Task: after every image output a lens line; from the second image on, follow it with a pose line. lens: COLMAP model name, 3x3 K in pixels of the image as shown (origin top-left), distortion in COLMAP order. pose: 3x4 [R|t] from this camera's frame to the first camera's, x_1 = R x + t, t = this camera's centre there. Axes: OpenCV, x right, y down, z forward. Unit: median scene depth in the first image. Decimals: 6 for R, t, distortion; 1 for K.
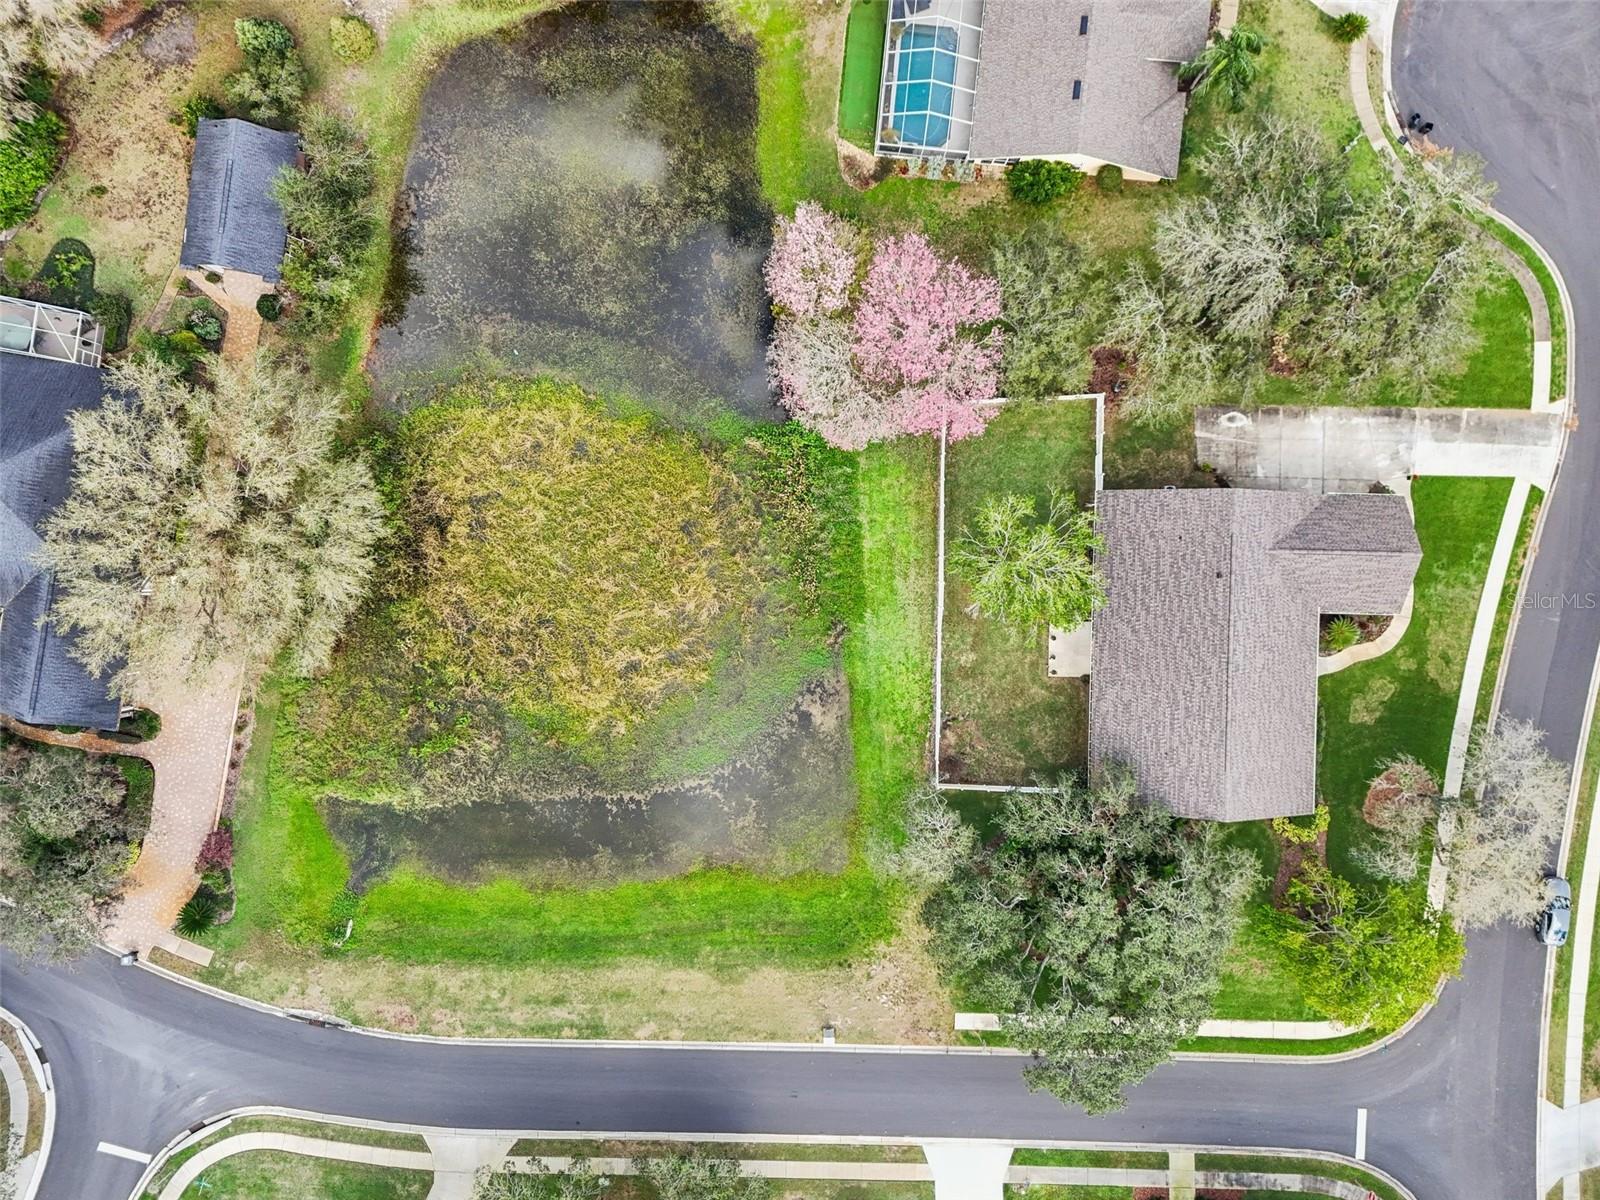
lens RADIAL K [[1222.2, 0, 803.9], [0, 1222.2, 592.8], [0, 0, 1]] dist [0.064748, -0.049505]
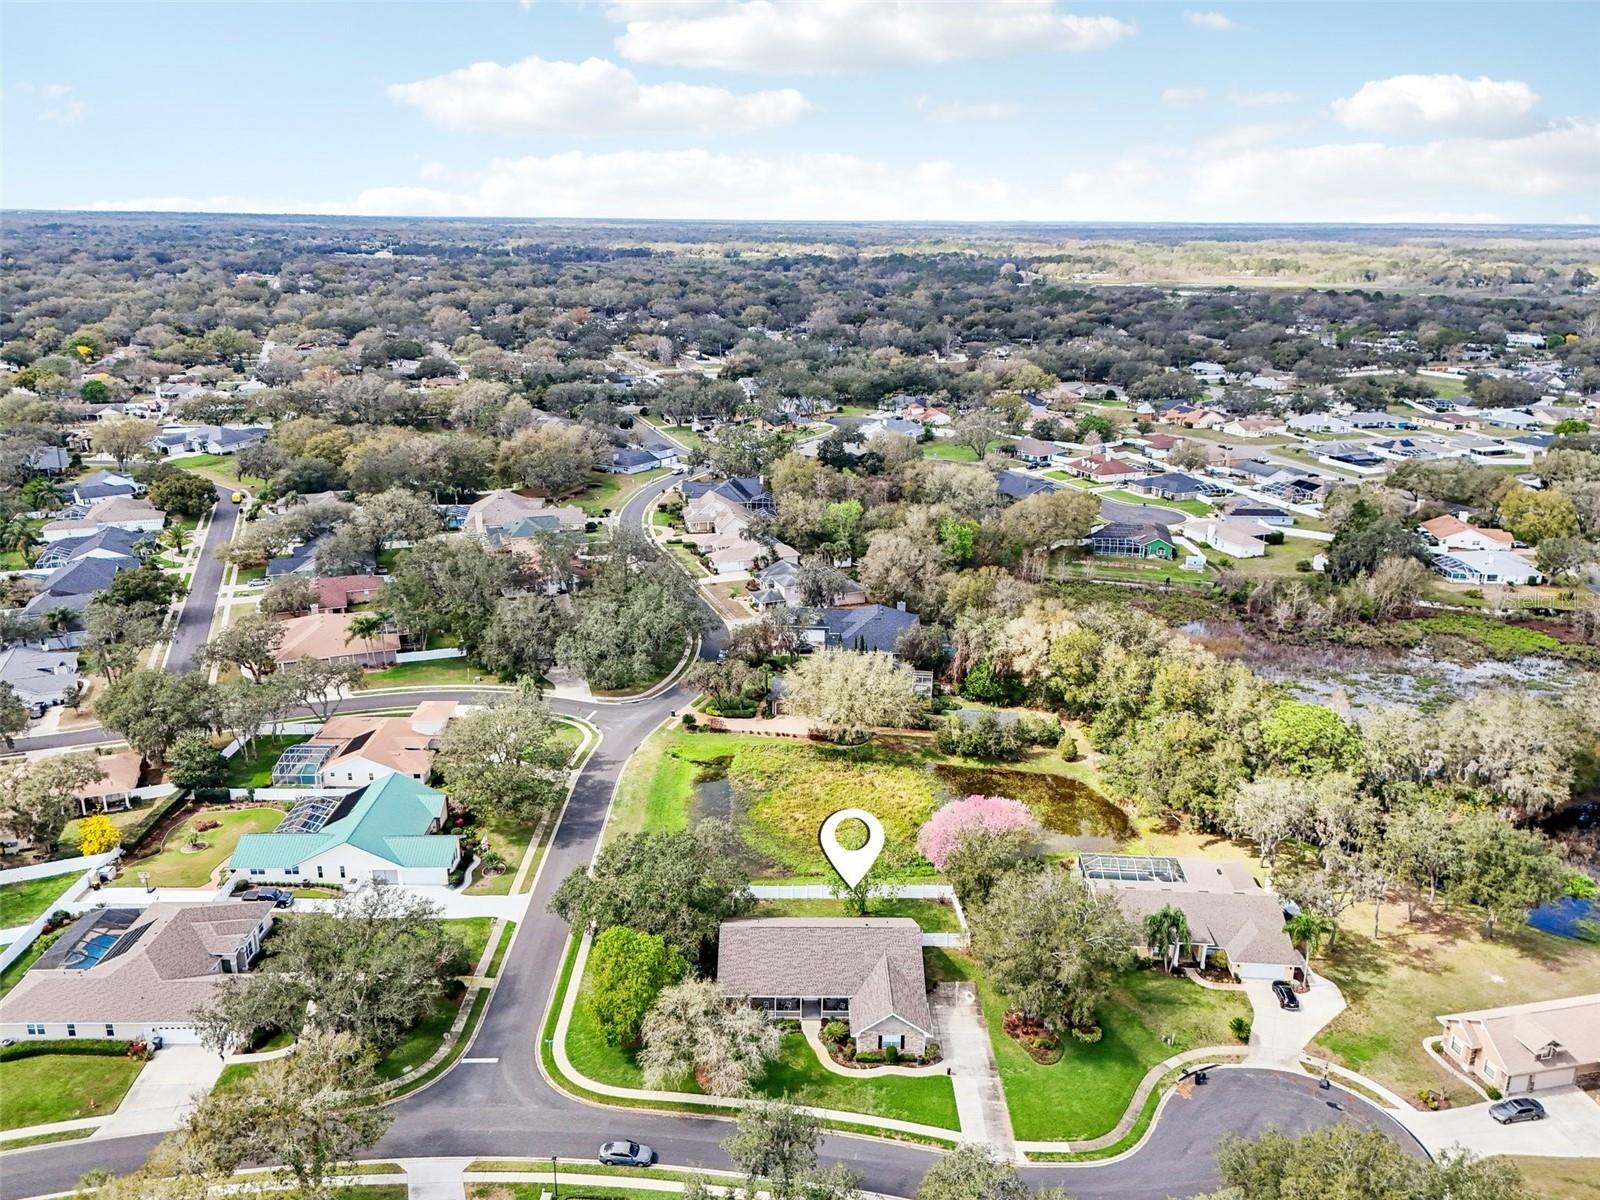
lens RADIAL K [[1185.6, 0, 802.1], [0, 1185.6, 602.9], [0, 0, 1]] dist [0.073289, -0.068765]
pose [[0.032856, 0.293328, -0.955447, 1.618869], [-0.999208, -0.011842, -0.037997, 0.130152], [-0.022460, 0.955938, 0.292707, 0.100530]]
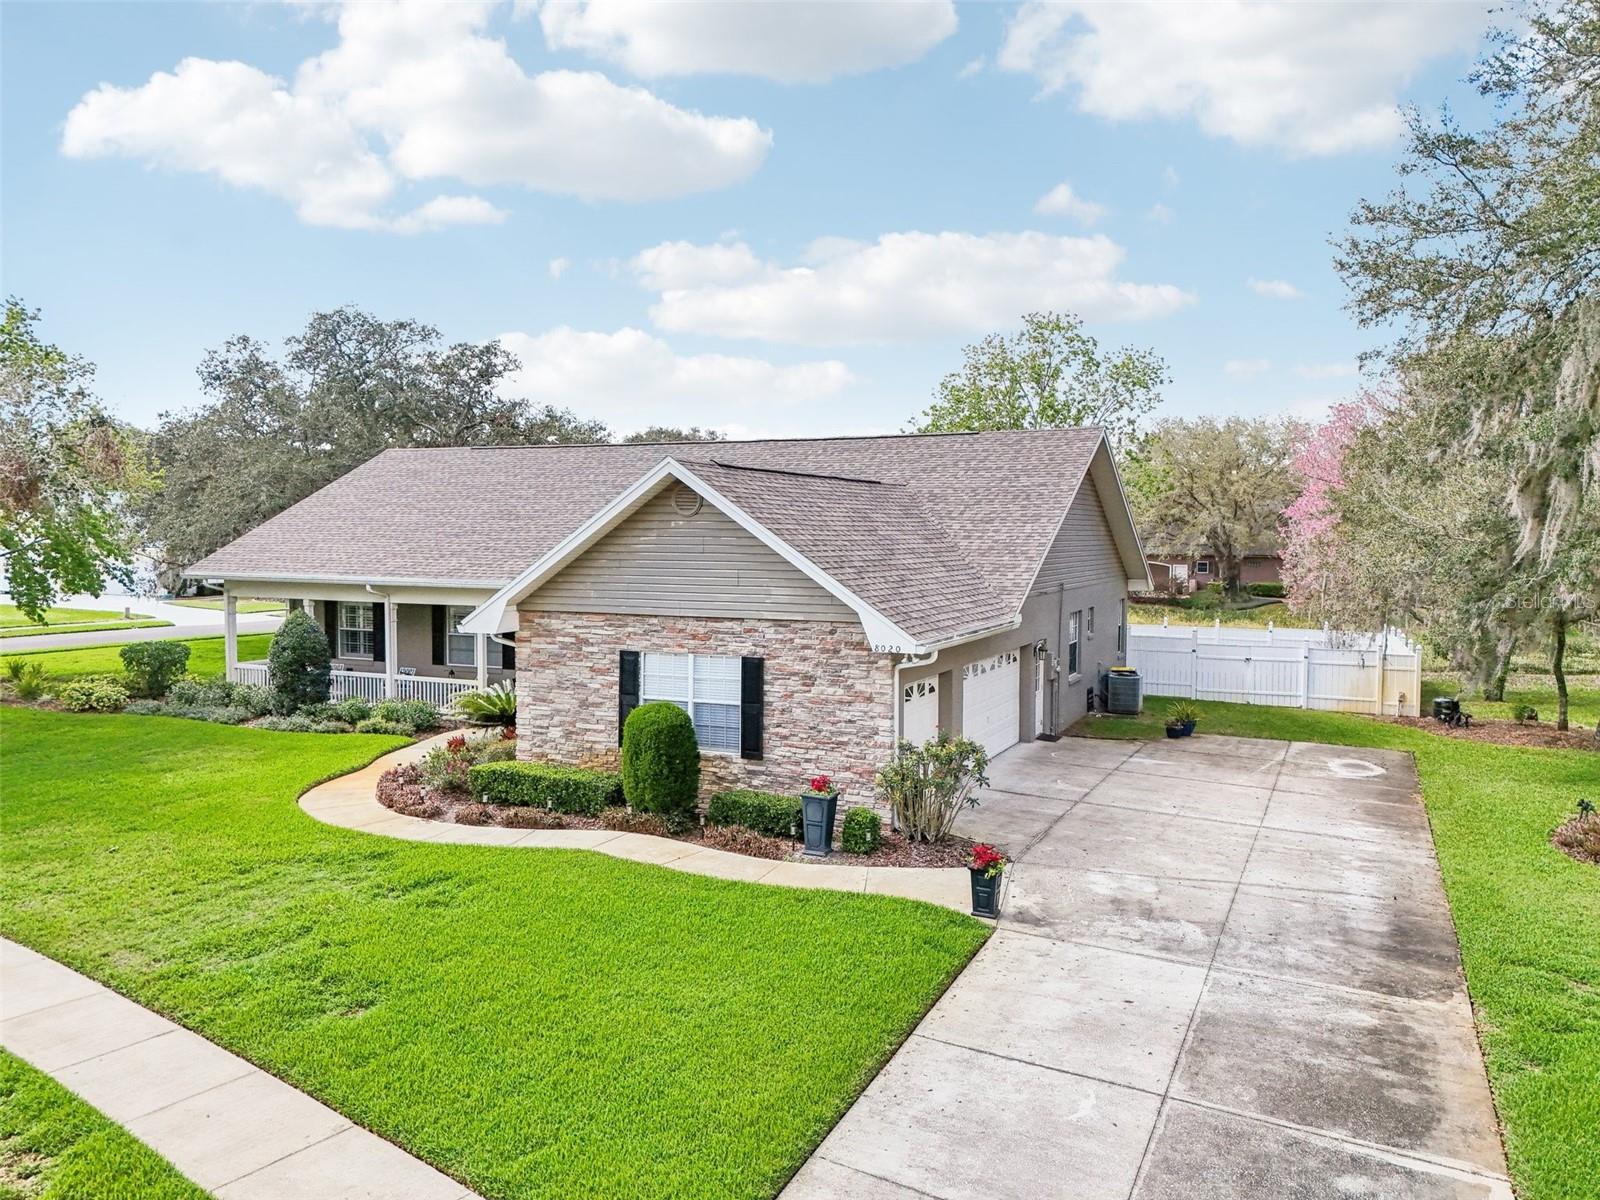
lens RADIAL K [[1192.3, 0, 806.7], [0, 1192.3, 592.0], [0, 0, 1]] dist [0.043486, -0.001156]
pose [[-0.396968, 0.030046, -0.917340, 0.647387], [-0.917539, -0.038261, 0.395801, -0.133220], [-0.023206, 0.998816, 0.042756, 0.950627]]
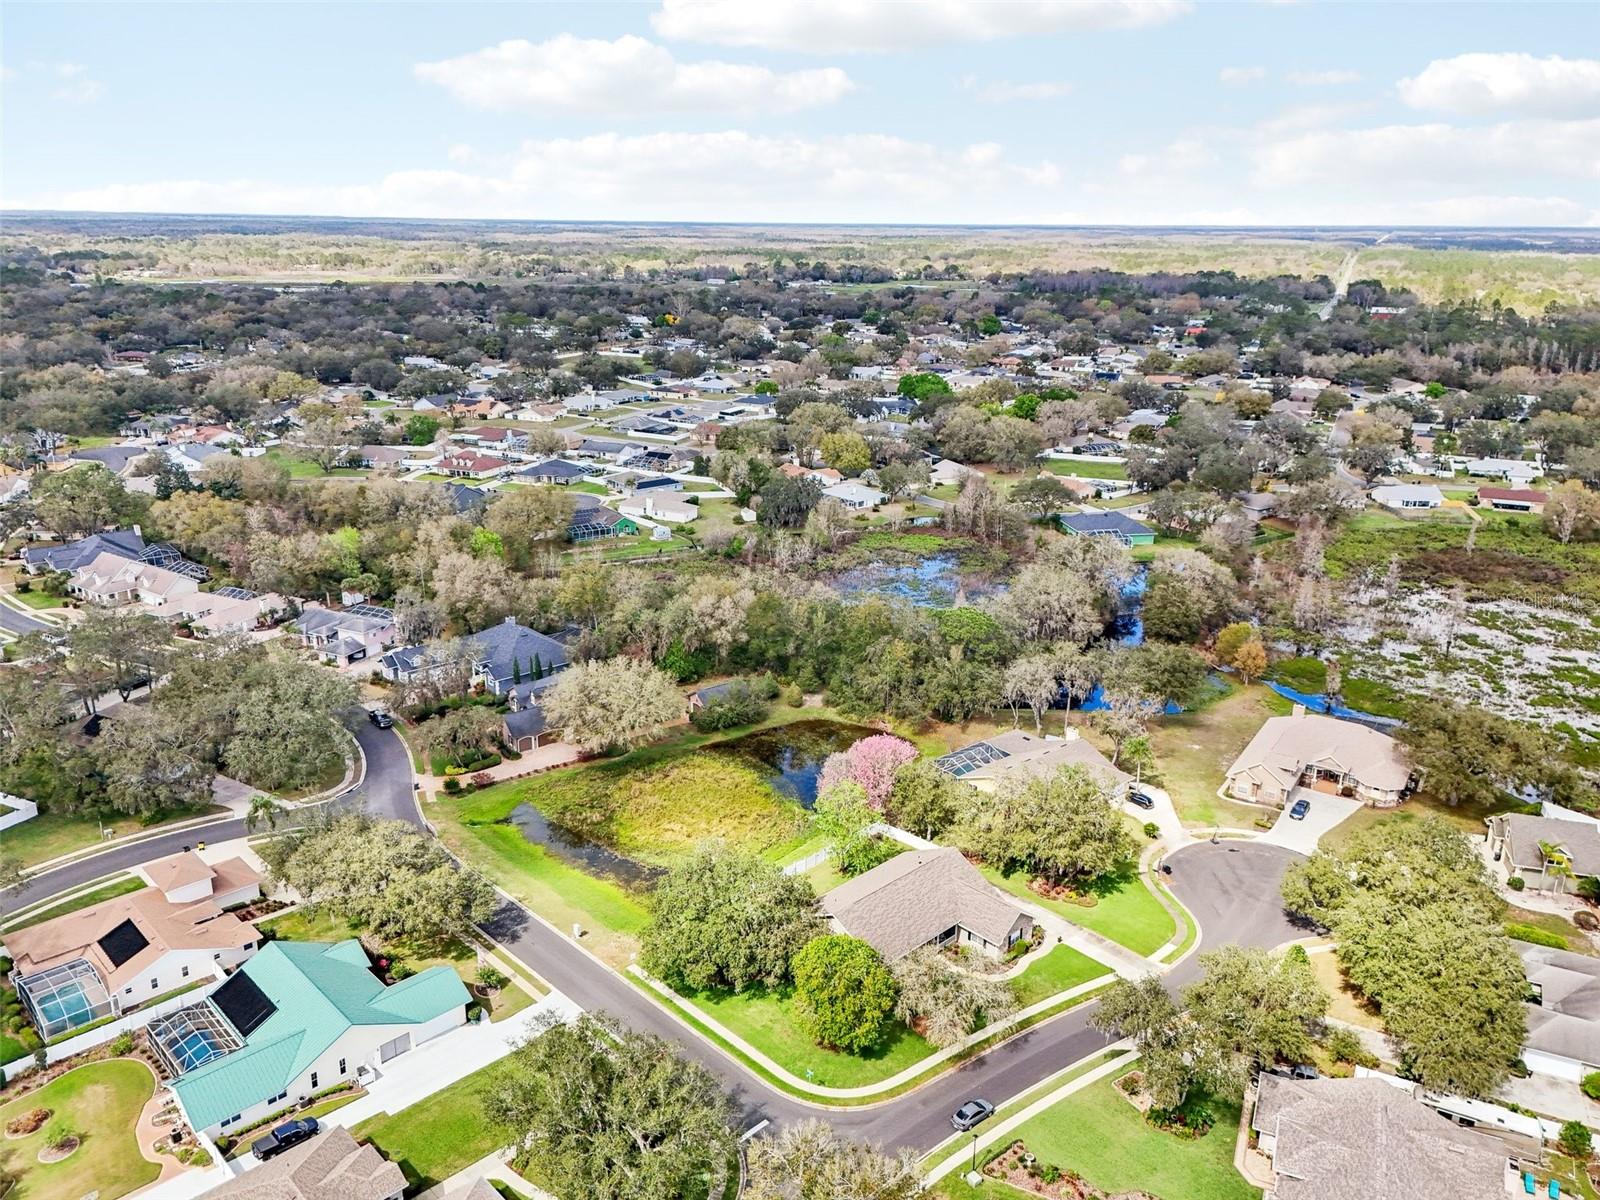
lens RADIAL K [[1185.6, 0, 802.1], [0, 1185.6, 602.9], [0, 0, 1]] dist [0.073289, -0.068765]
pose [[0.712340, 0.206548, -0.670753, 1.229145], [-0.701780, 0.197773, -0.684391, 1.163289], [-0.008703, 0.958240, 0.285832, 0.104597]]
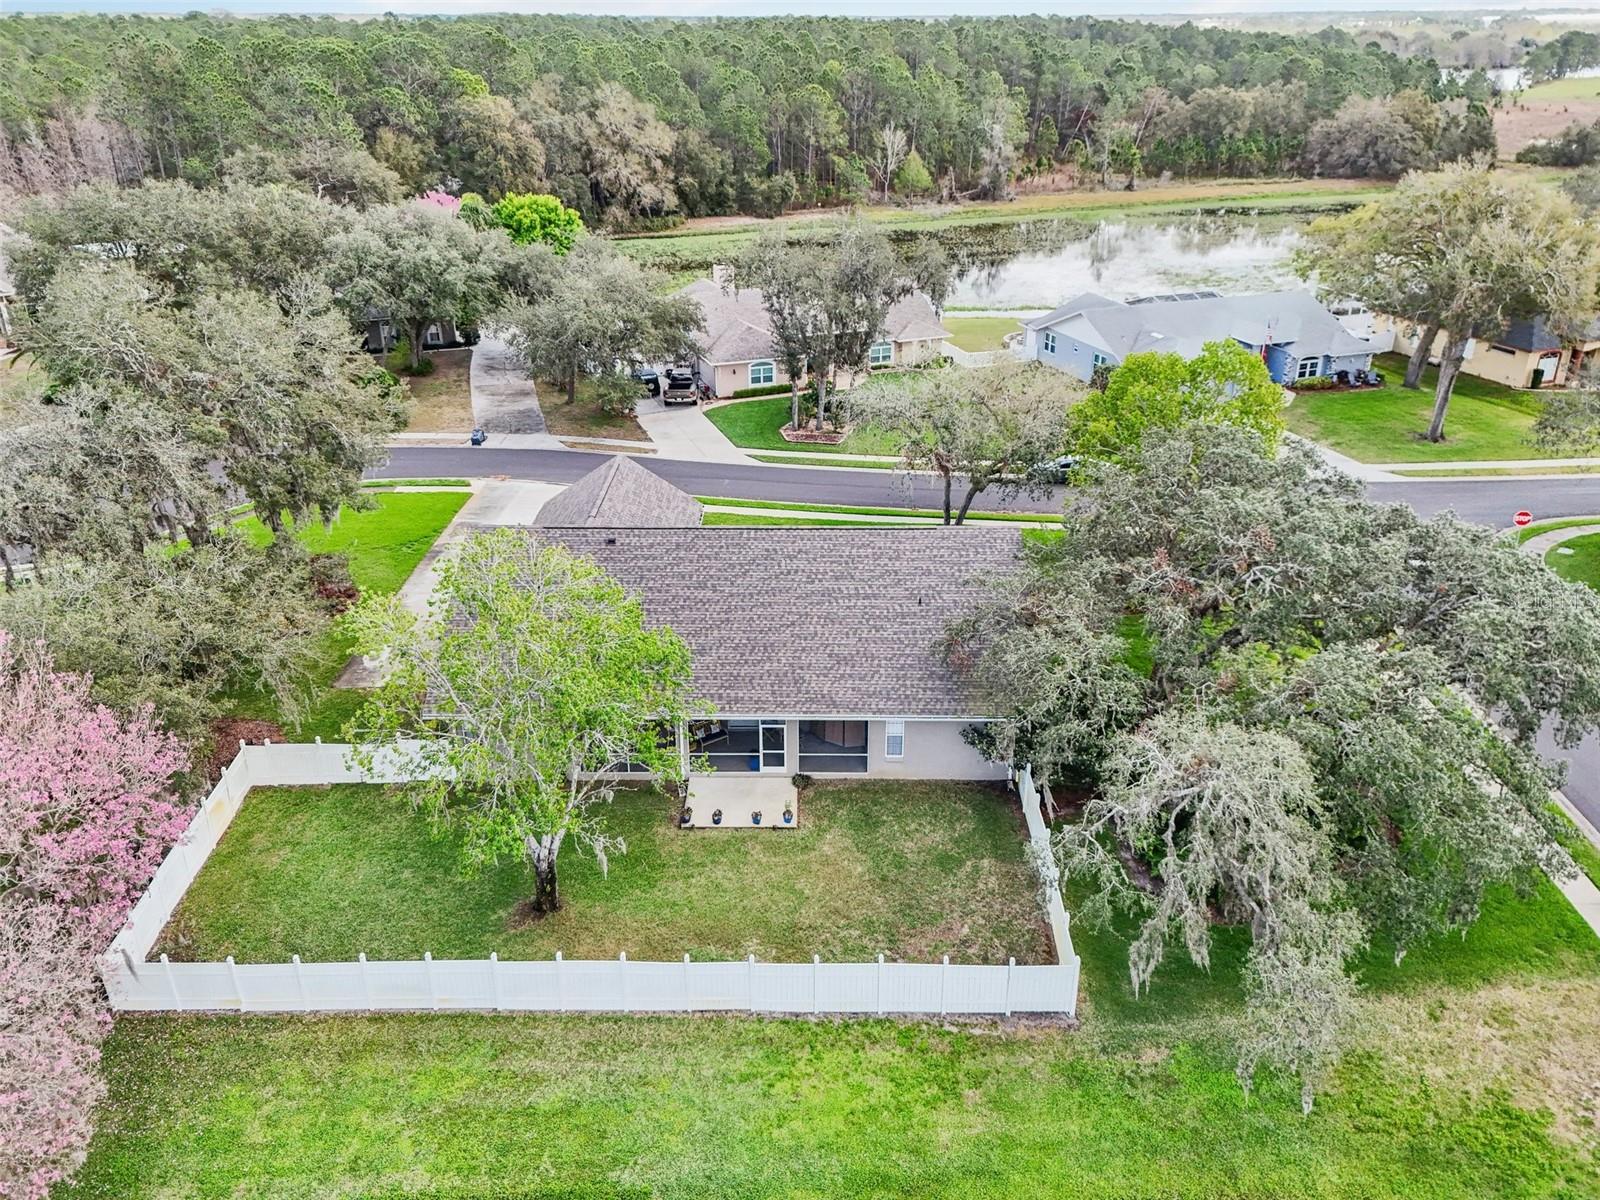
lens RADIAL K [[1222.2, 0, 803.9], [0, 1222.2, 592.8], [0, 0, 1]] dist [0.064748, -0.049505]
pose [[-0.013756, -0.427163, 0.904070, -0.196533], [0.999721, -0.023219, 0.004240, 0.070635], [0.019180, 0.903876, 0.427364, 0.710977]]
